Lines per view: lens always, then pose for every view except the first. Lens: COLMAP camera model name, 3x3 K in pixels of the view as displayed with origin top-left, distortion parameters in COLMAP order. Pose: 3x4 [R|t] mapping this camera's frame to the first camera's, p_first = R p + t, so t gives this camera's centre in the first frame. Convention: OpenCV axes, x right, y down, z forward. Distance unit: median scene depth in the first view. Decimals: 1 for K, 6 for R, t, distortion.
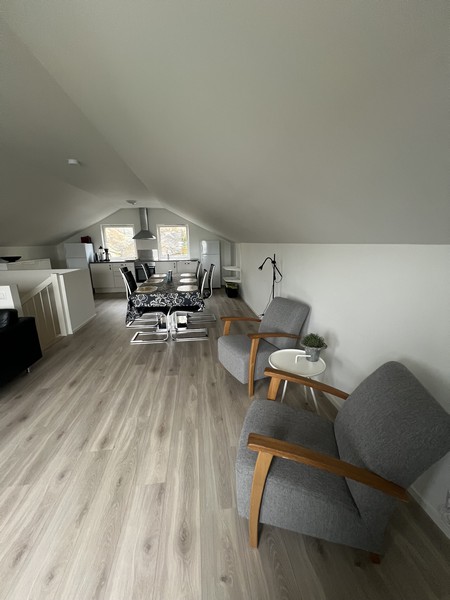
lens RADIAL K [[240.2, 0, 225.0], [0, 240.2, 300.0], [0, 0, 1]] dist [-0.000466, -0.000058]
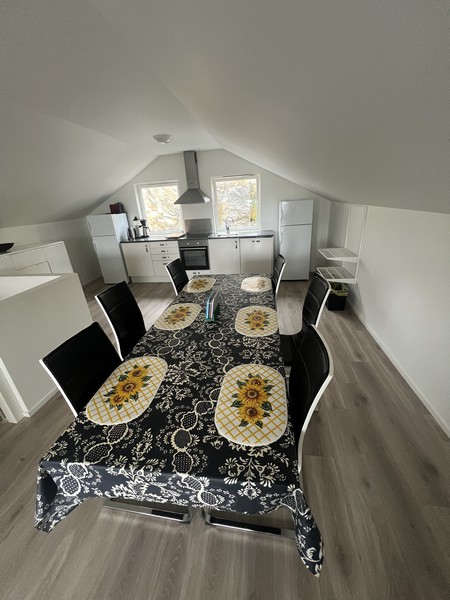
lens RADIAL K [[240.2, 0, 225.0], [0, 240.2, 300.0], [0, 0, 1]] dist [-0.000466, -0.000058]
pose [[0.960425, 0.062558, -0.271424, -0.058604], [-0.014128, 0.984140, 0.176832, -0.115142], [0.278182, -0.165999, 0.946076, 0.374683]]
